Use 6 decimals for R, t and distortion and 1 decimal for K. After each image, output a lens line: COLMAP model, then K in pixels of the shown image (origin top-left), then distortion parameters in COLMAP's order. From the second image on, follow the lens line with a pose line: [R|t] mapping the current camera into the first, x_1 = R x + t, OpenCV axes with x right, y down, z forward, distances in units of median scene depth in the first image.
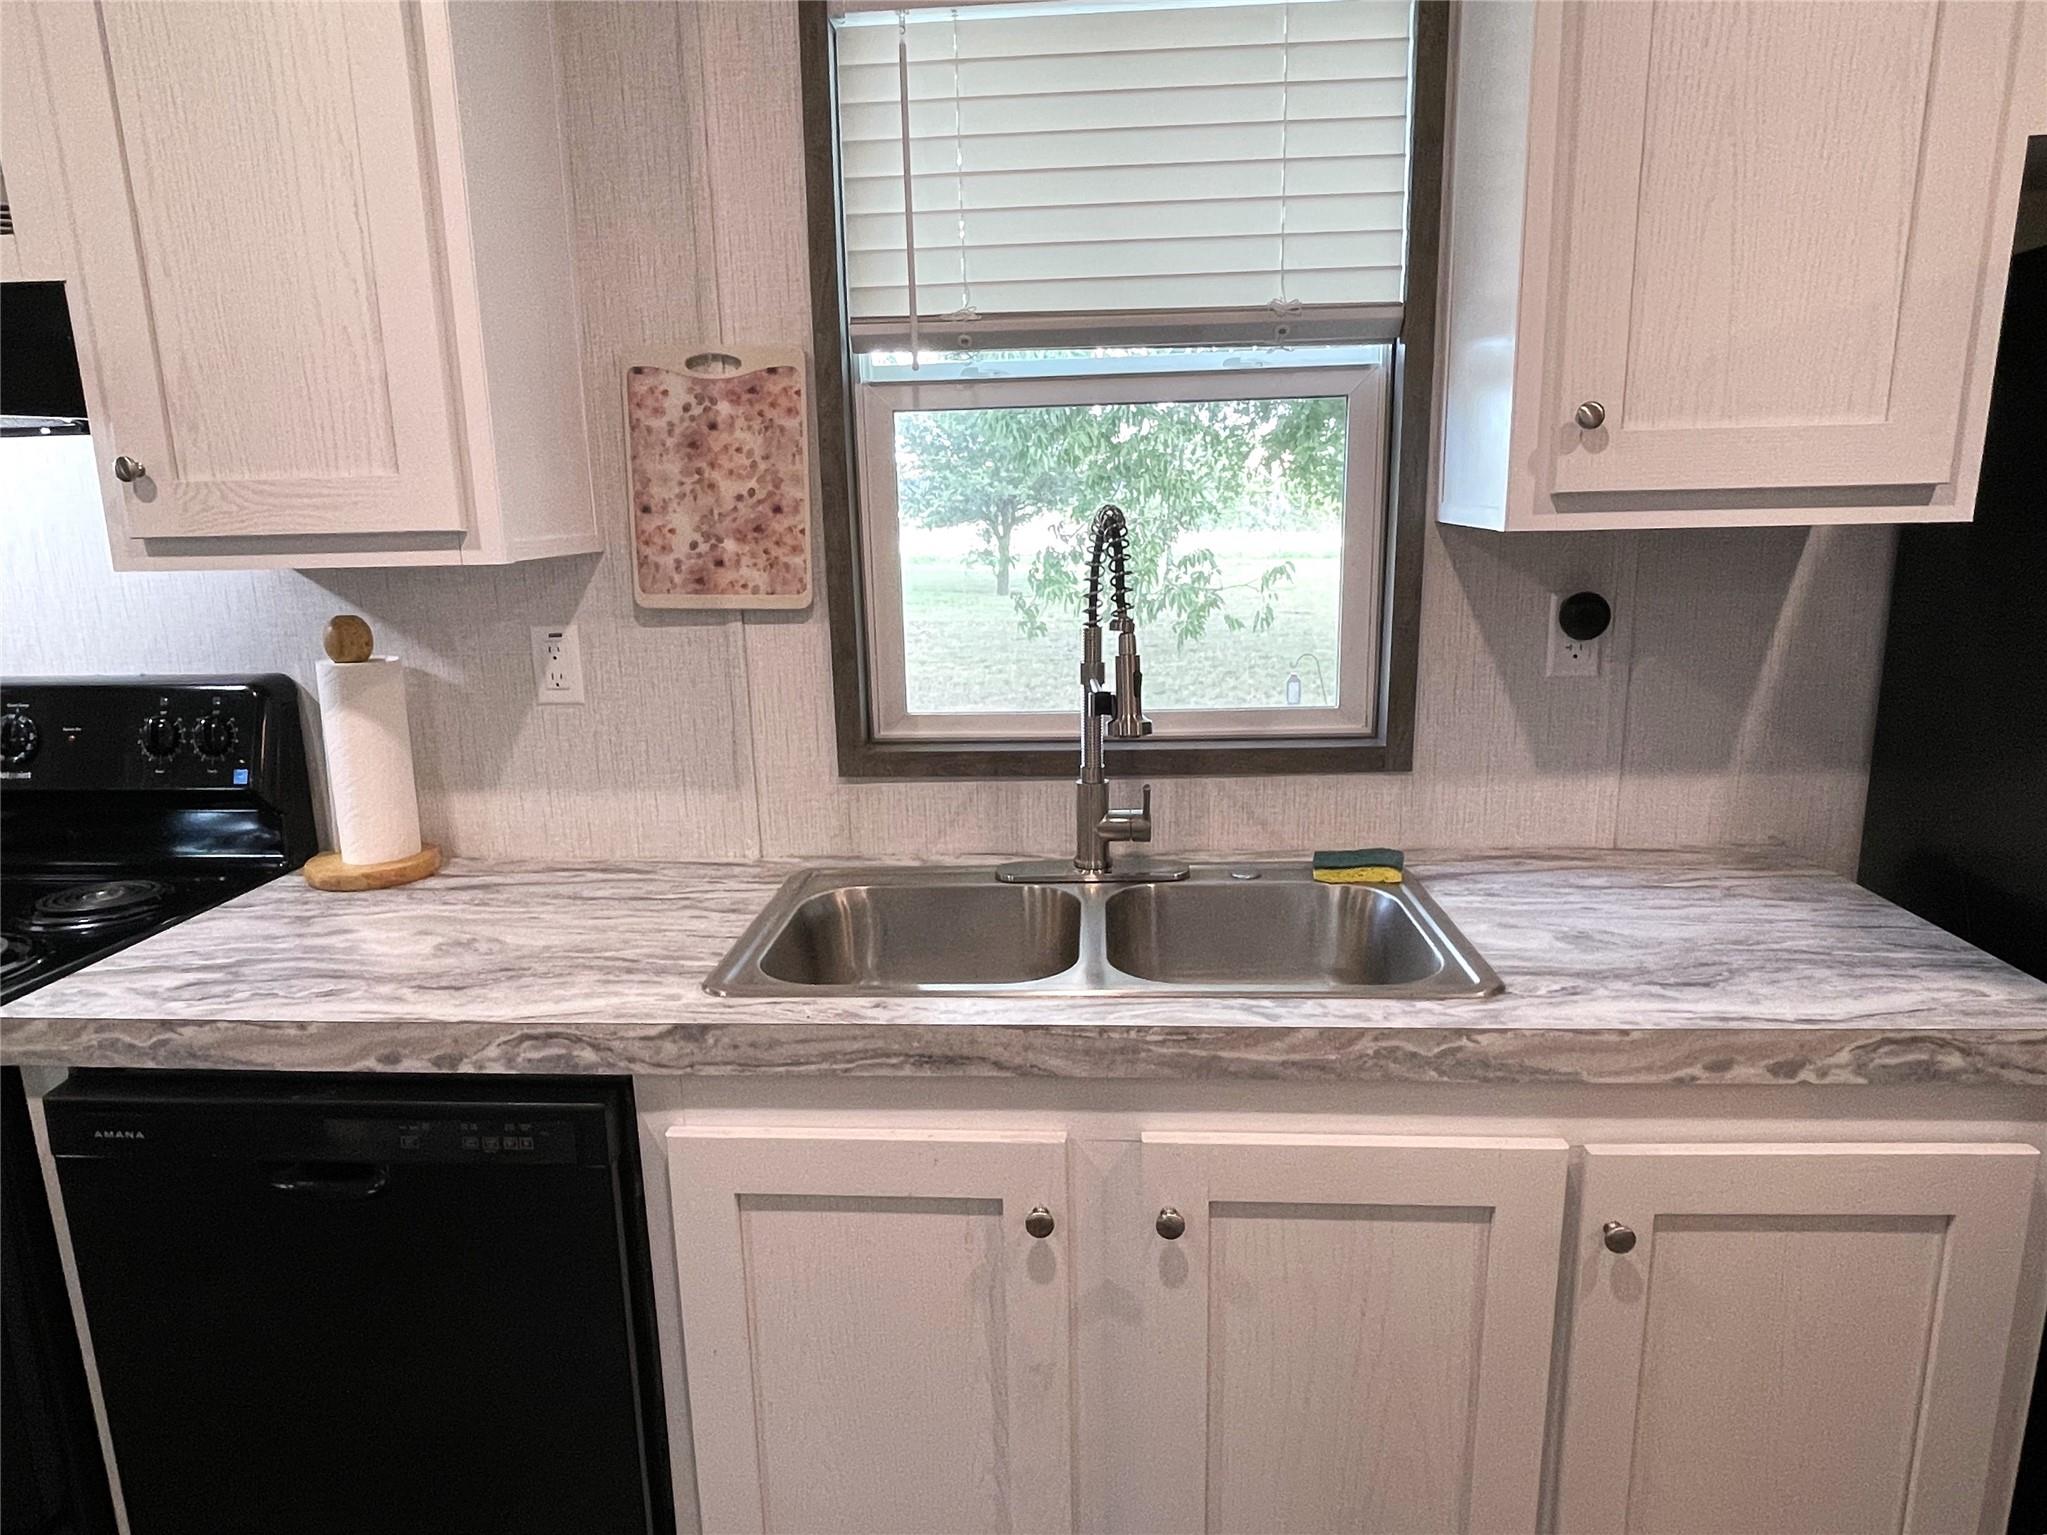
lens RADIAL K [[1289.9, 0, 1018.0], [0, 1289.9, 780.3], [0, 0, 1]] dist [-0.000666, 0.001101]
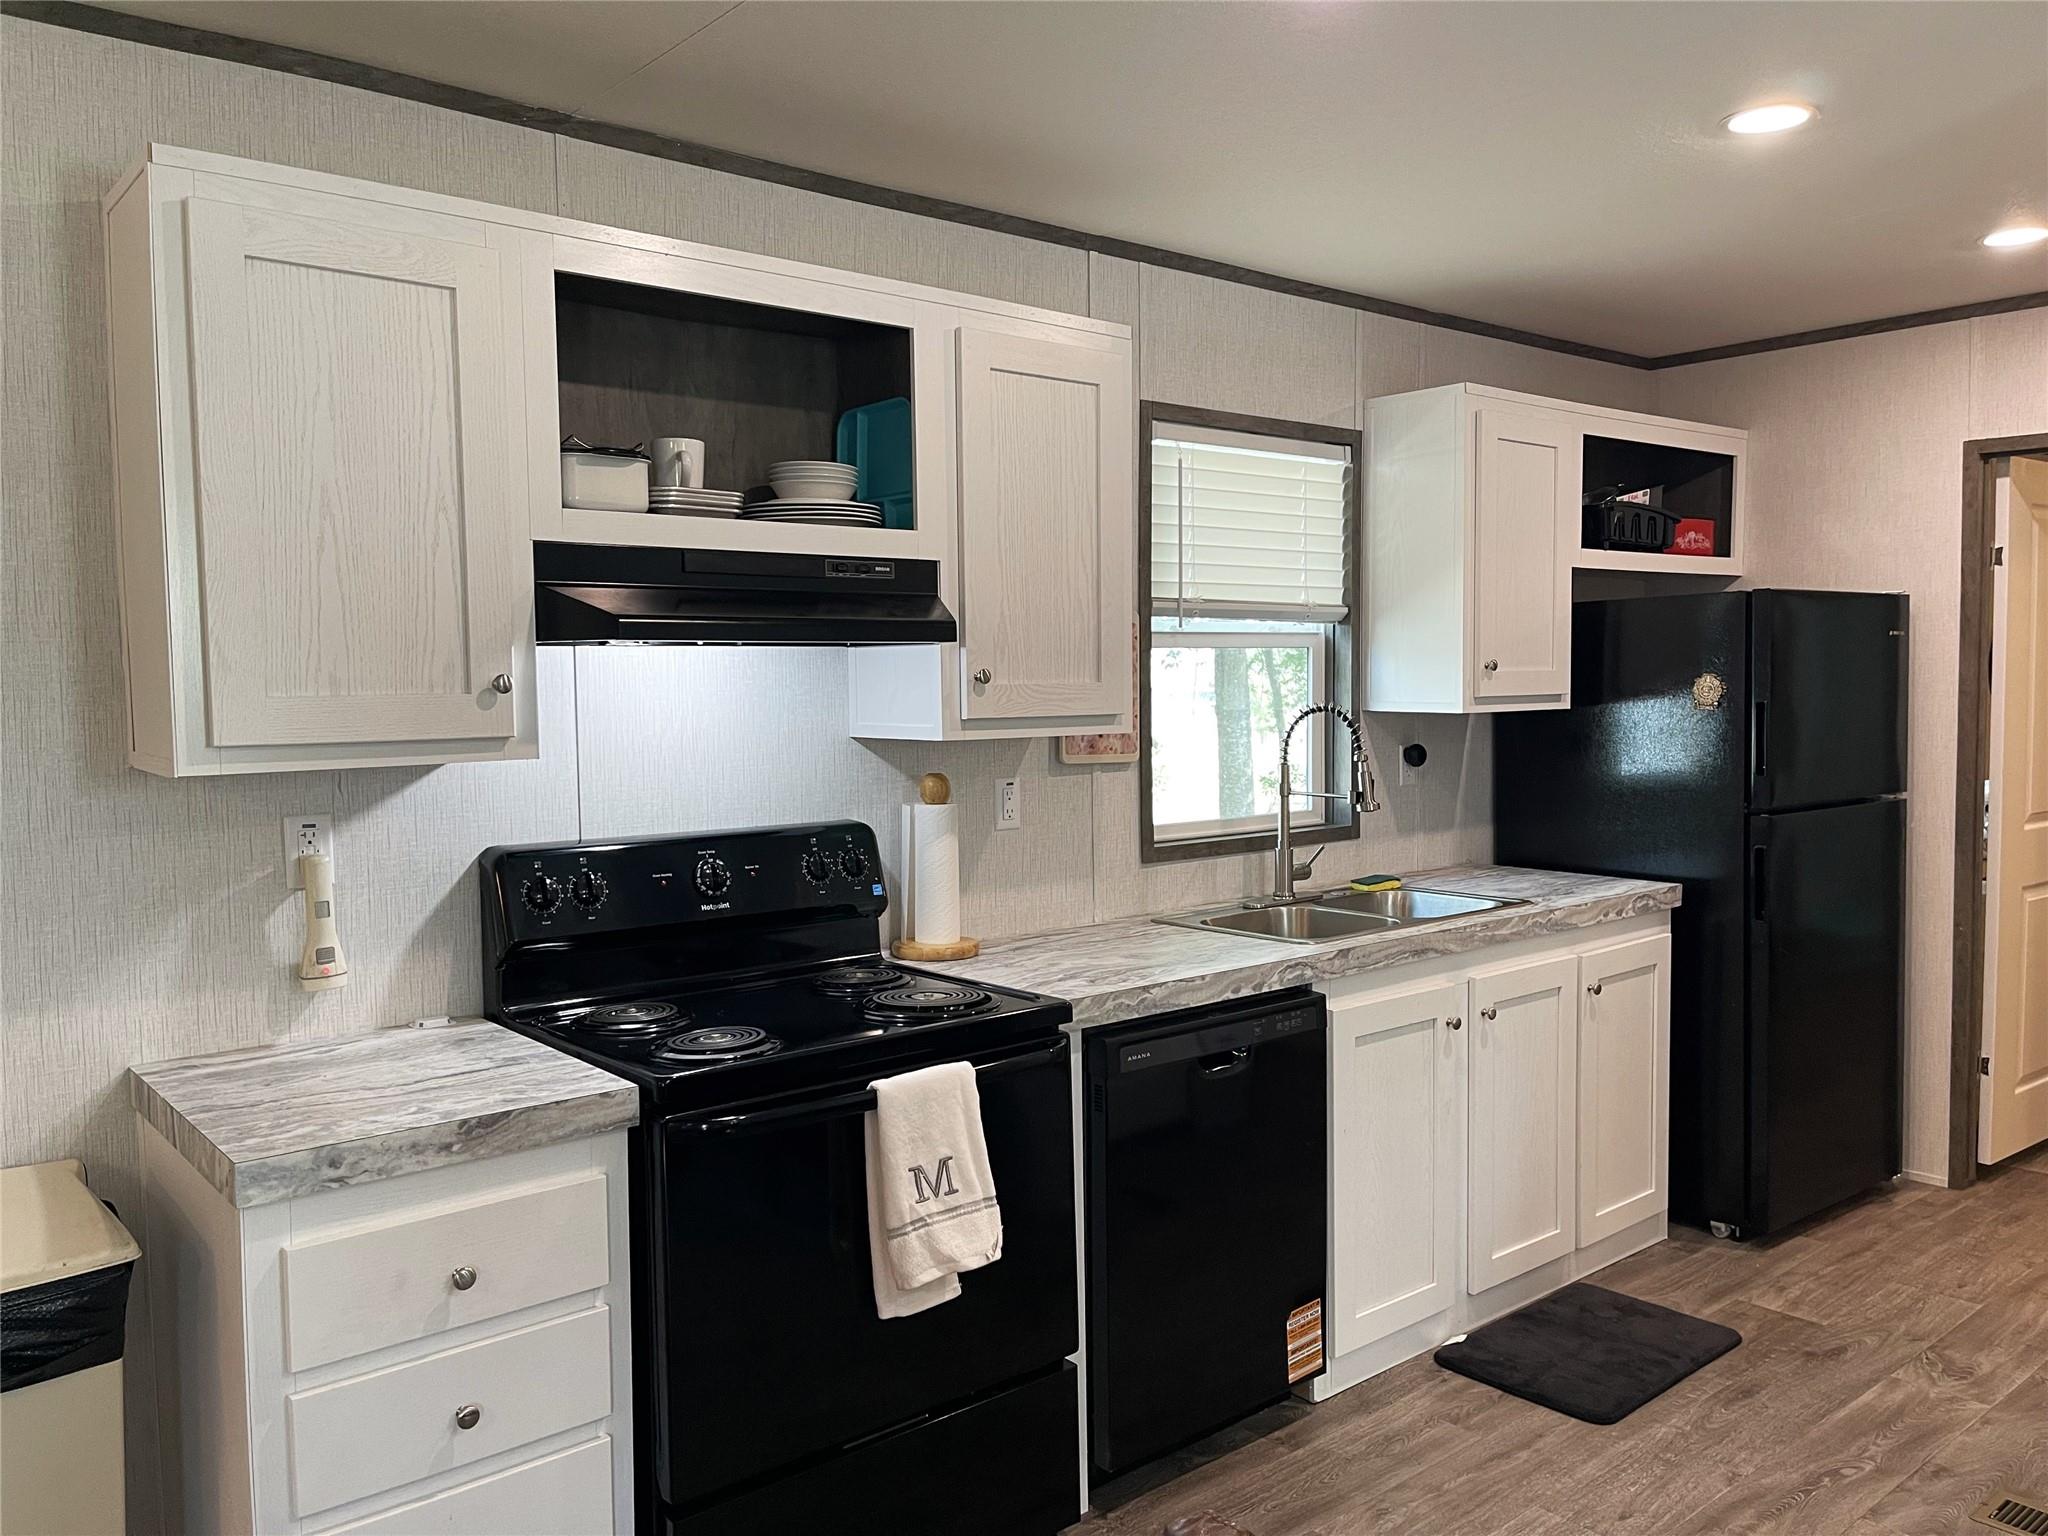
lens RADIAL K [[1542.1, 0, 1018.8], [0, 1542.1, 763.6], [0, 0, 1]] dist [0.016747, 0.000787]
pose [[0.724934, -0.022417, 0.688453, -1.731119], [0.145505, 0.981900, -0.121244, 0.092770], [-0.673274, 0.188067, 0.715075, -0.337623]]
